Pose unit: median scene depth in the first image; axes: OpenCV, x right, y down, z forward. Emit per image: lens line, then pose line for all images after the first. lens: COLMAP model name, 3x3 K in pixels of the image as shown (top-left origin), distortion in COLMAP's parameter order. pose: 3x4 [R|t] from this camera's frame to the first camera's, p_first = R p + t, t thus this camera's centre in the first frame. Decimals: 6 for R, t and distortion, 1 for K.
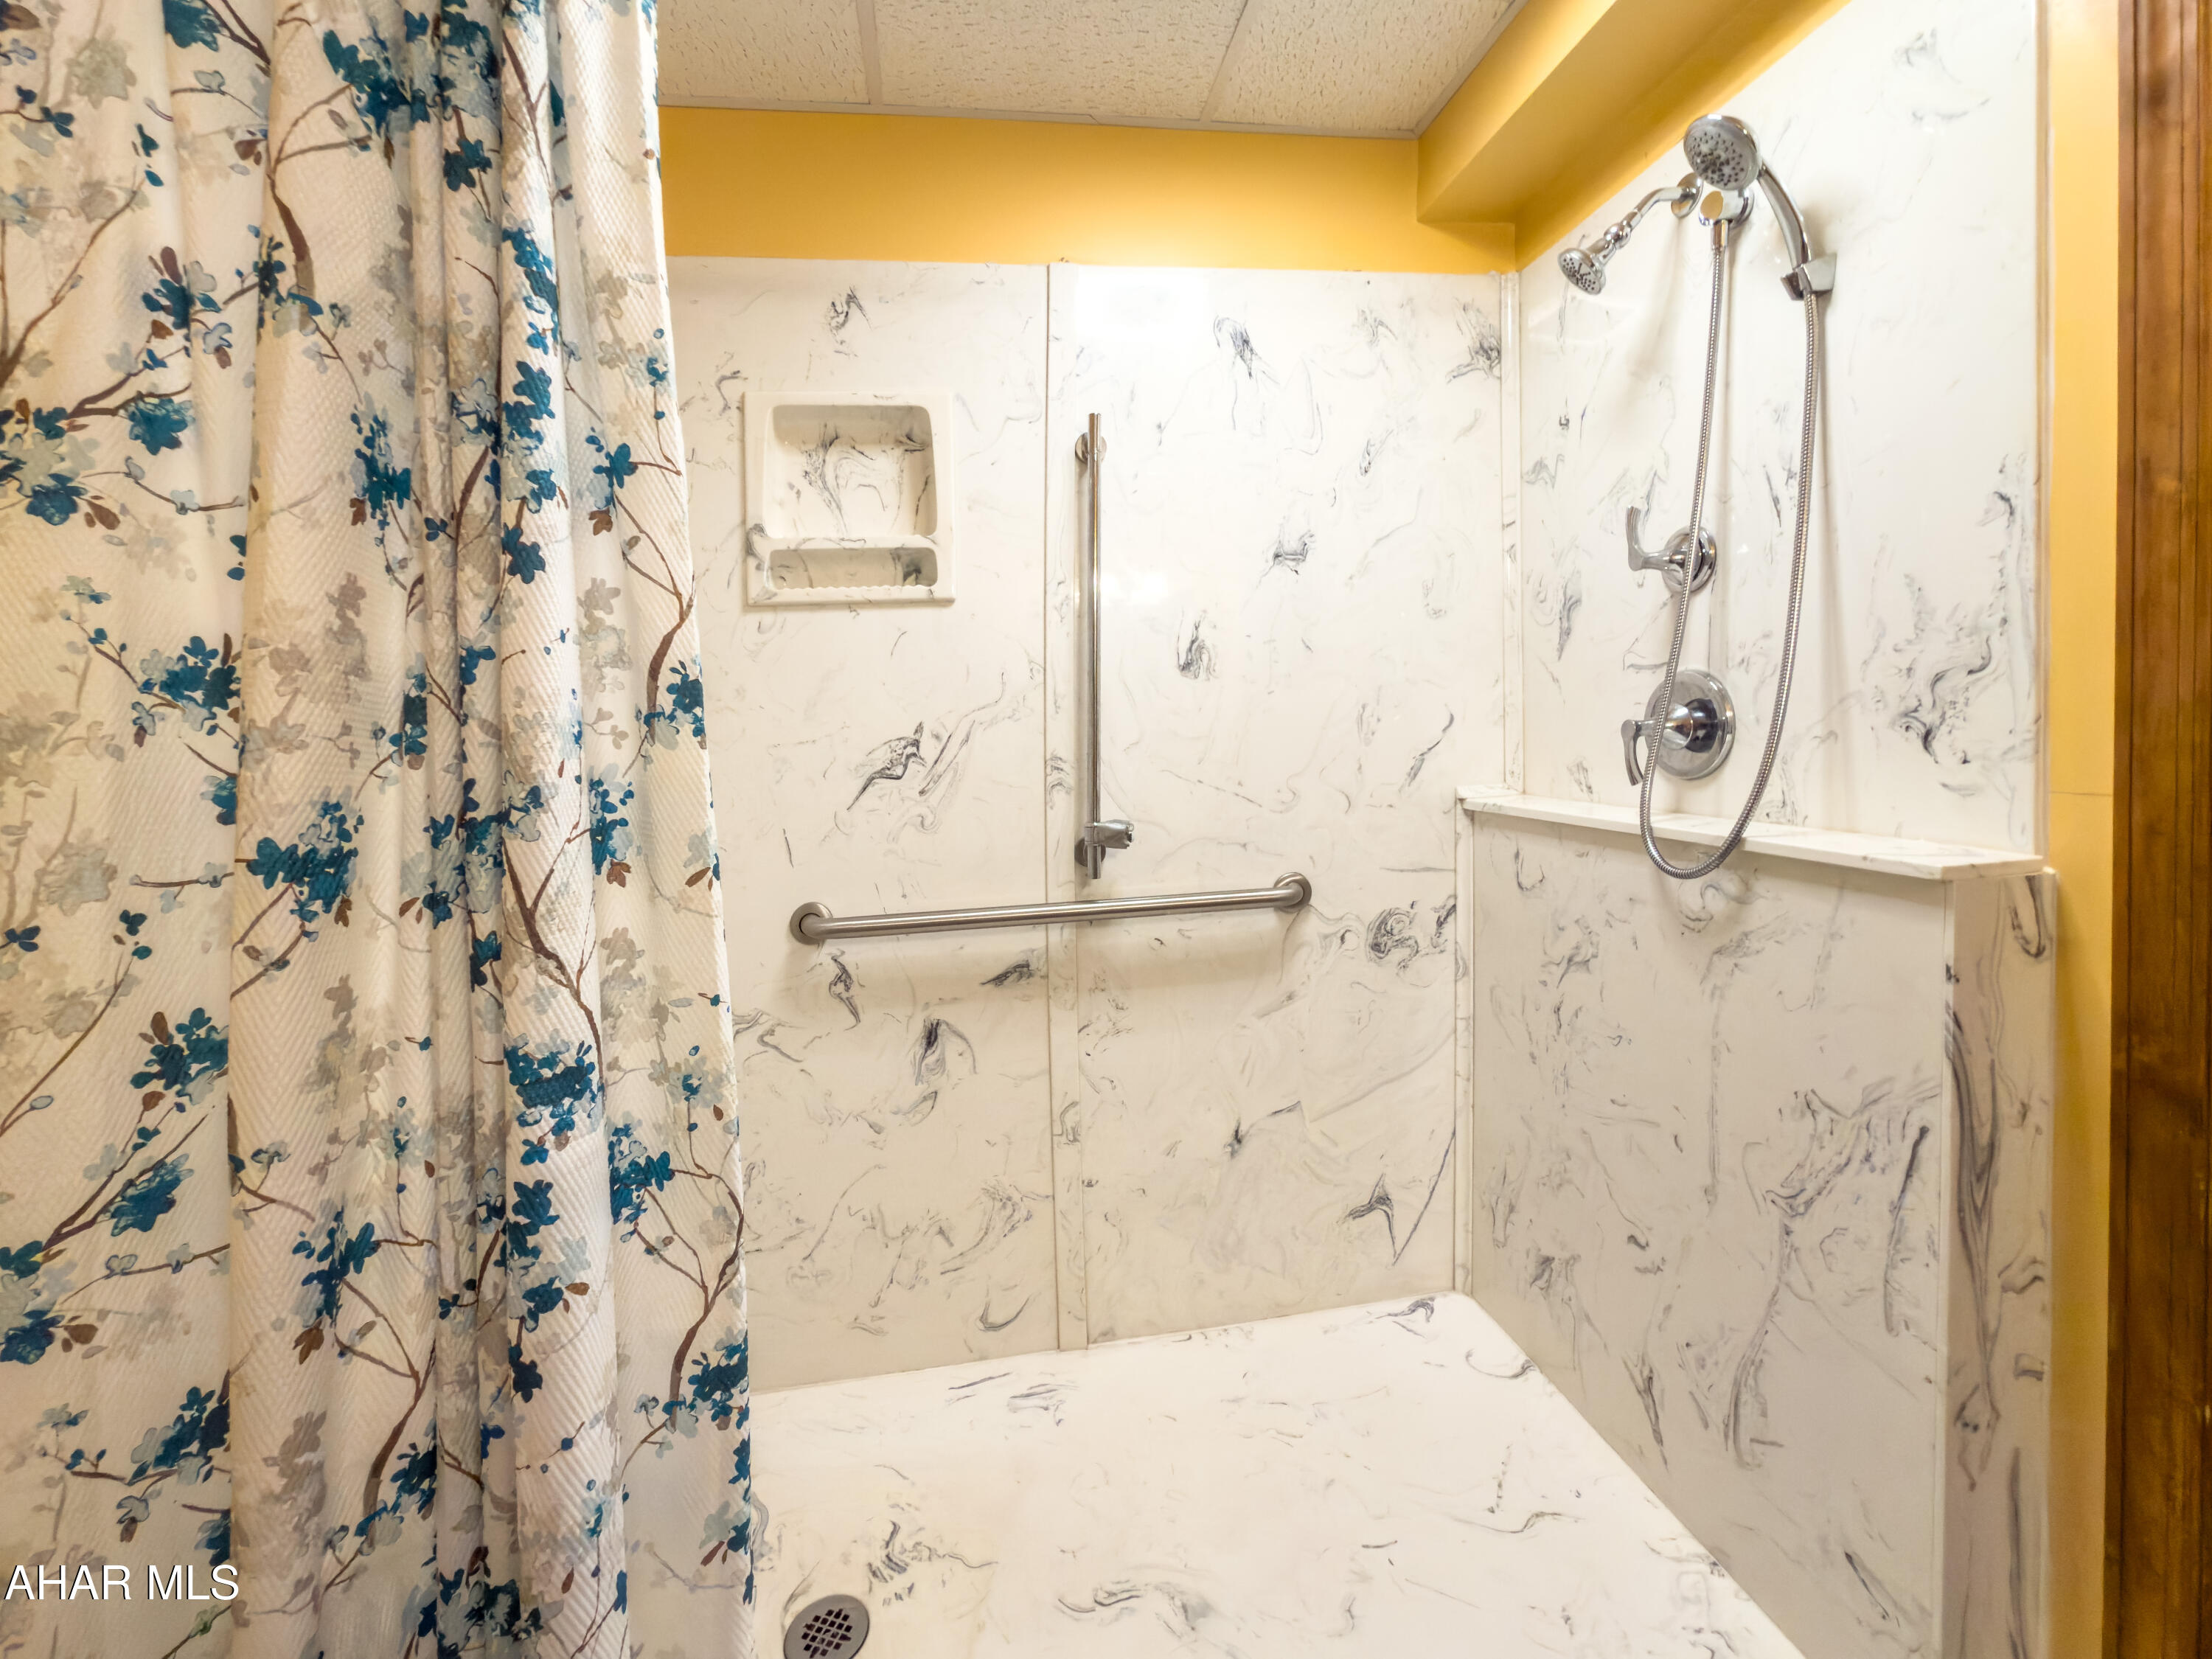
lens RADIAL K [[874.4, 0, 1106.0], [0, 874.4, 829.5], [0, 0, 1]] dist [-0.002745, 0.000208]
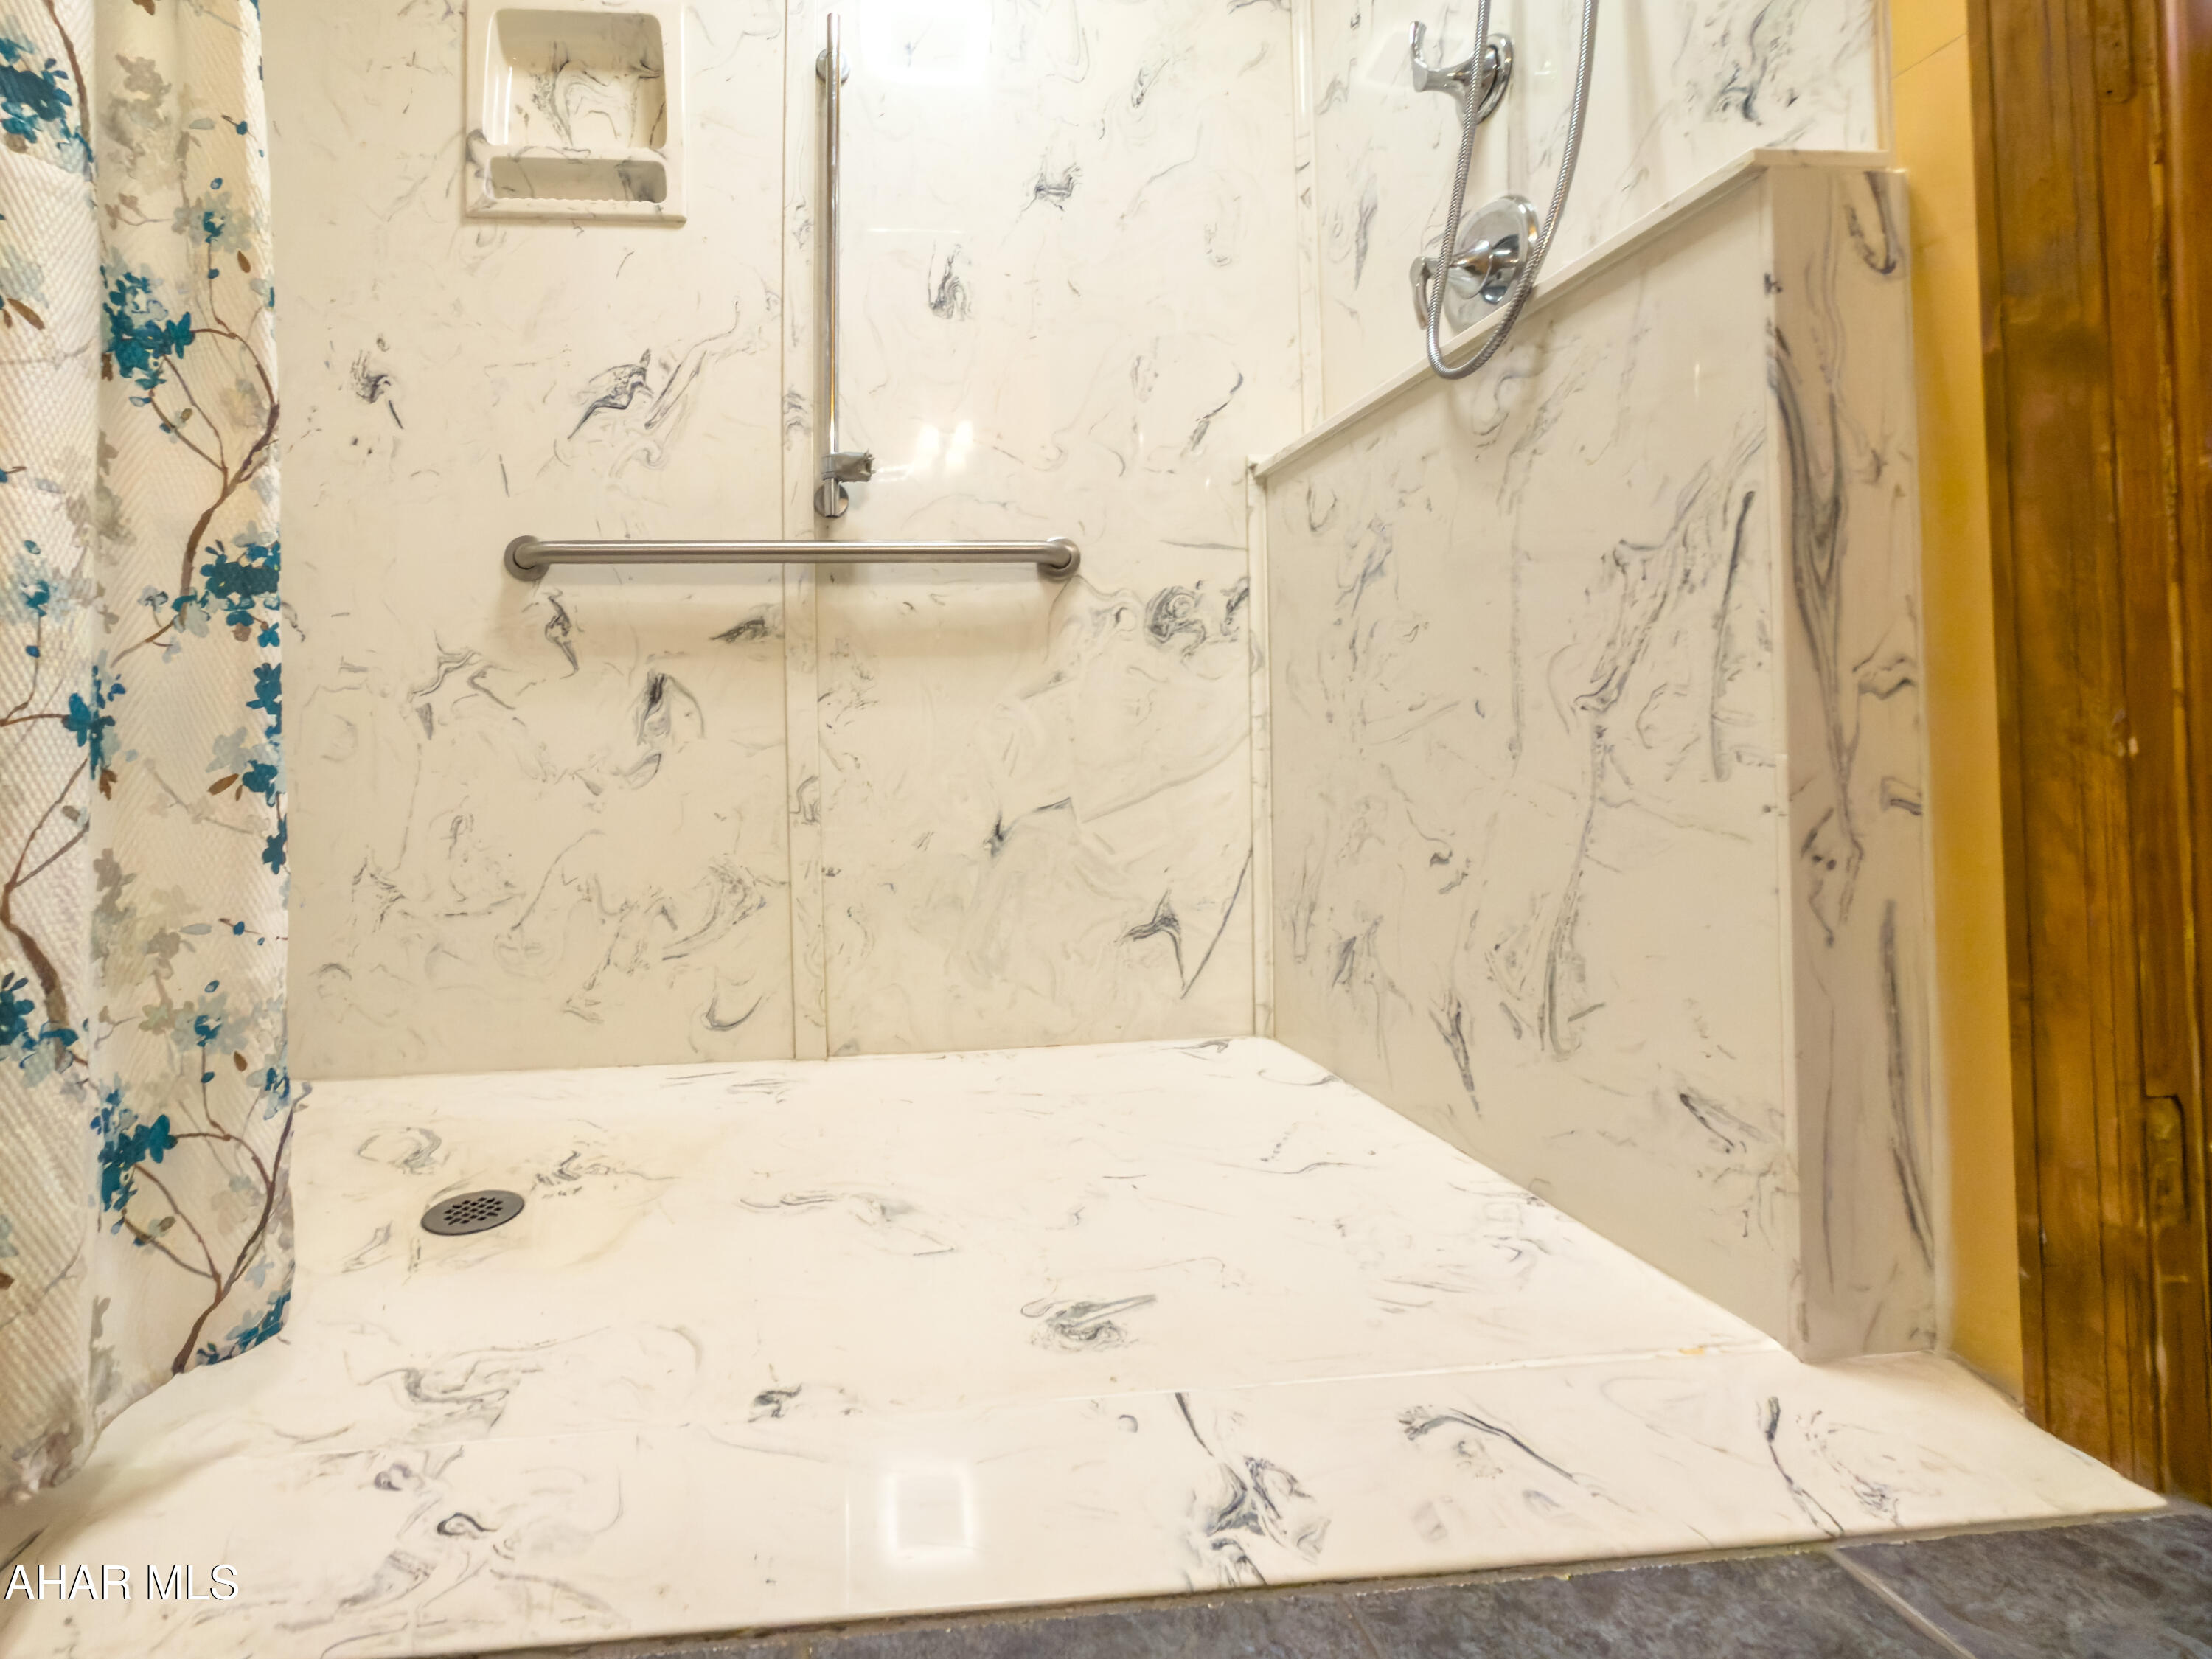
lens RADIAL K [[905.5, 0, 908.6], [0, 905.5, 829.7], [0, 0, 1]] dist [-0.001432, -0.000204]
pose [[0.997765, 0.003956, -0.066696, 0.137921], [-0.006981, 0.998954, -0.045188, 0.447795], [0.066448, 0.045553, 0.996750, 0.078685]]
